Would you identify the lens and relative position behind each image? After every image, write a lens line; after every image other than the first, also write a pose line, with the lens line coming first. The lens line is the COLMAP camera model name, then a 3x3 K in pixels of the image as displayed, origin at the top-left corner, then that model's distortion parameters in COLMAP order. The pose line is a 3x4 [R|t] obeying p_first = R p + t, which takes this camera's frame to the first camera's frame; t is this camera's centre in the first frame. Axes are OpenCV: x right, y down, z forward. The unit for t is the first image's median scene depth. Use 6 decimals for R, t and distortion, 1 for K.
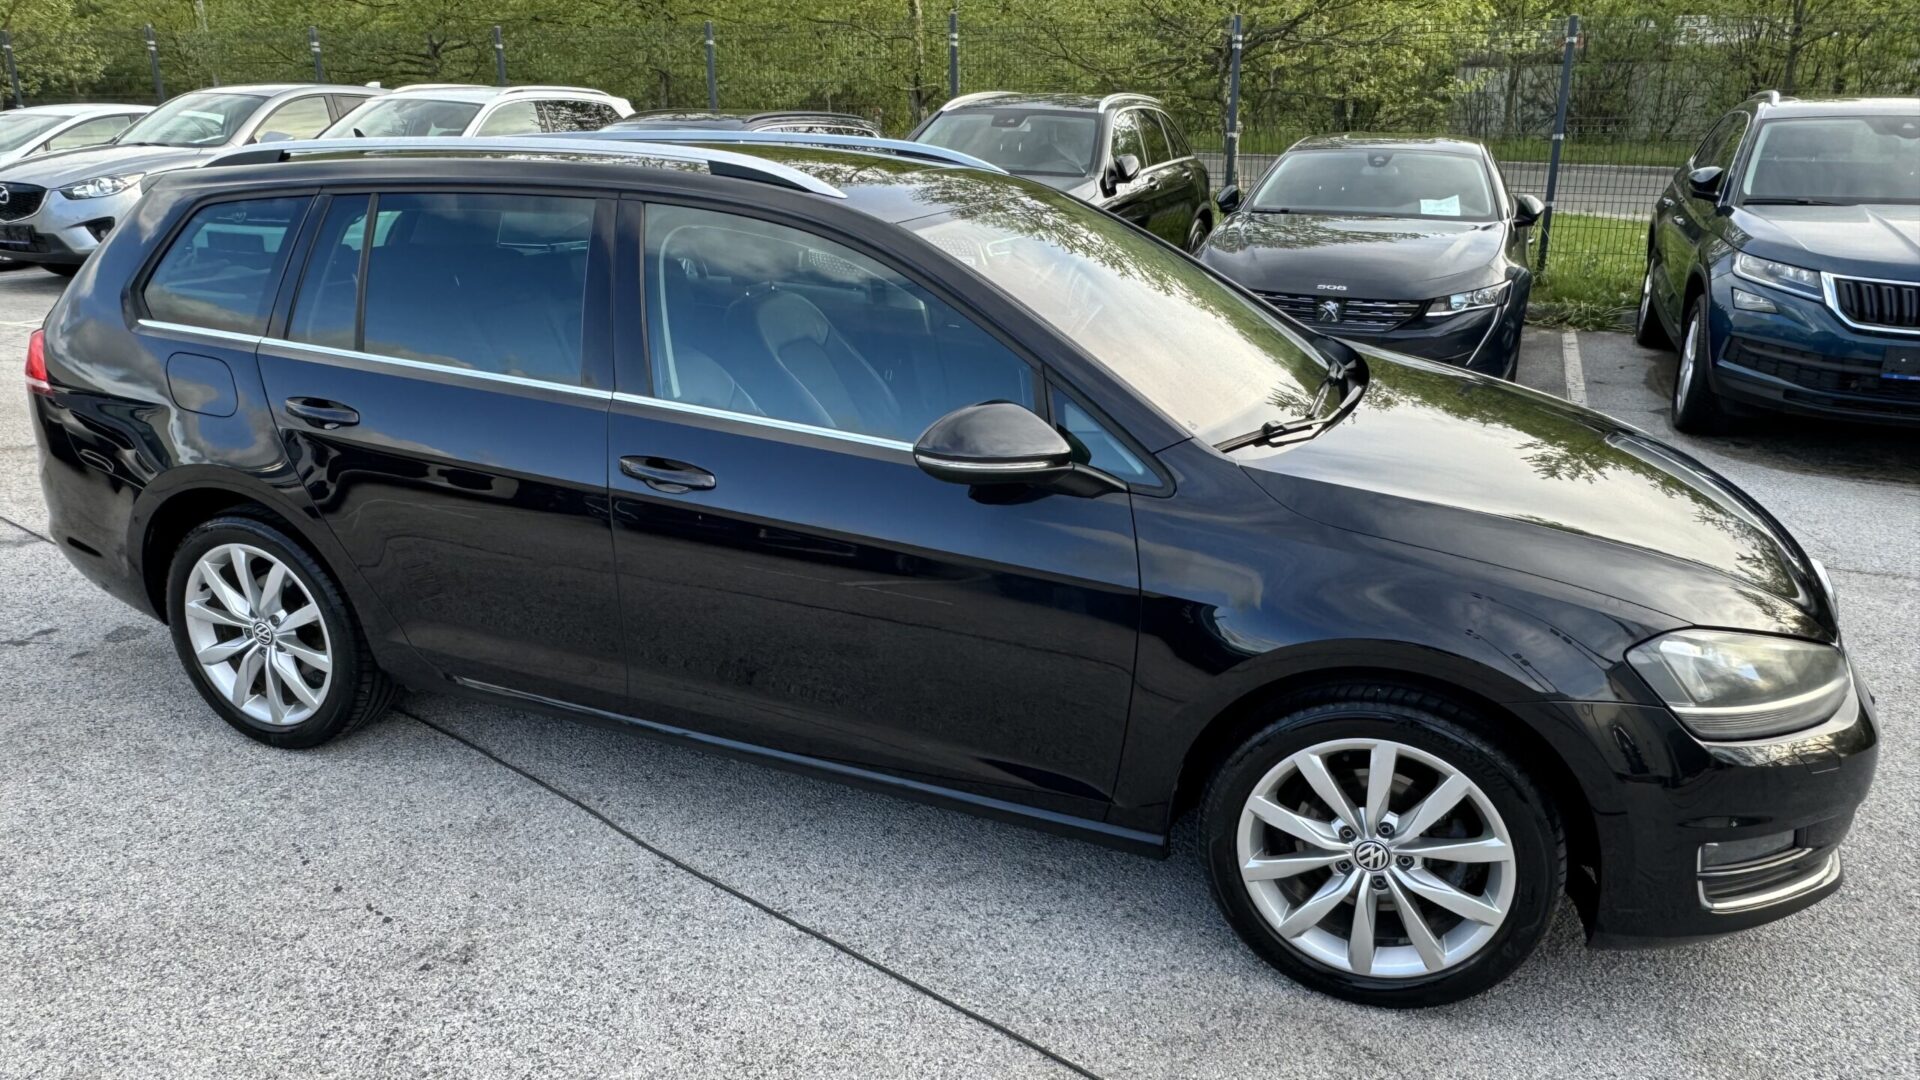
lens RADIAL K [[1300.7, 0, 960.0], [0, 1300.7, 540.0], [0, 0, 1]] dist [-0.002113, 0.001130]
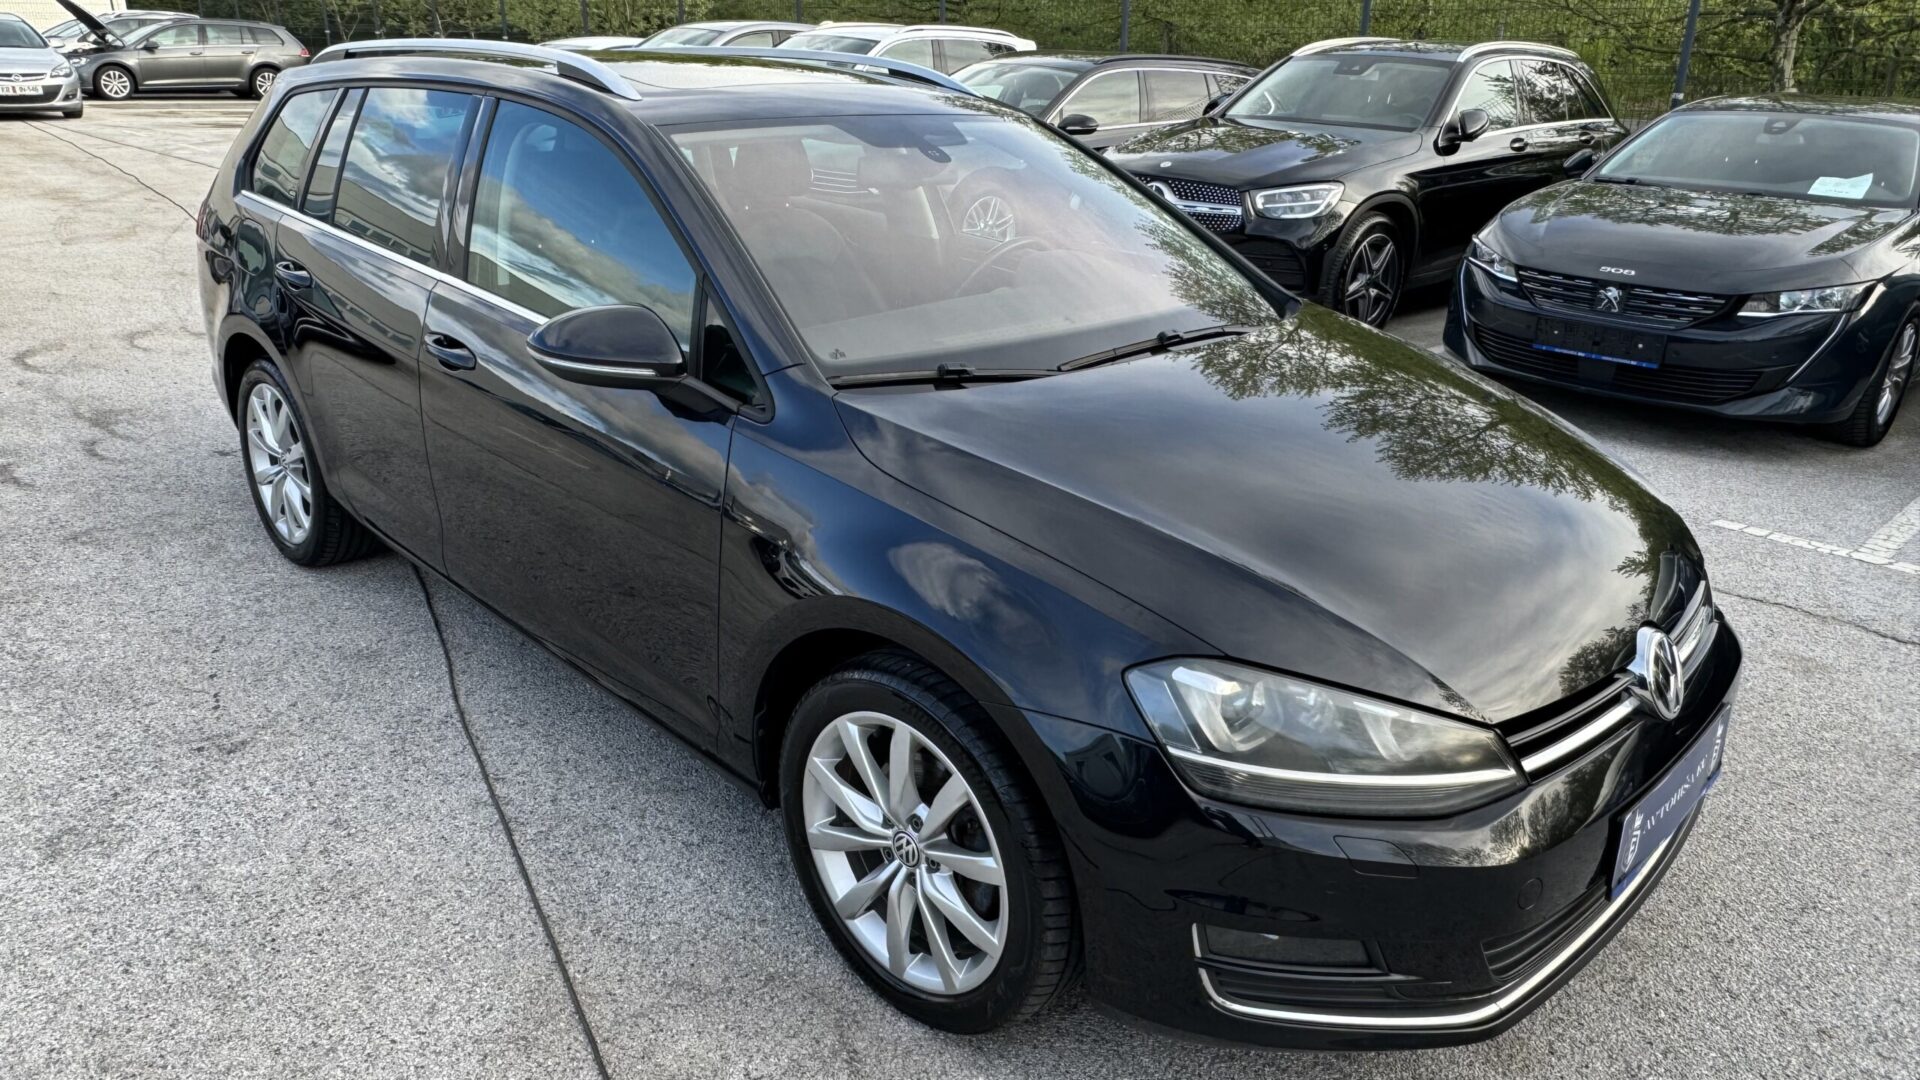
lens RADIAL K [[1303.6, 0, 955.0], [0, 1303.6, 536.6], [0, 0, 1]] dist [-0.003189, 0.003179]
pose [[0.917742, 0.157788, -0.364489, 0.539601], [-0.147532, 0.987470, 0.056009, -0.021420], [0.368760, 0.002372, 0.929522, 0.147485]]
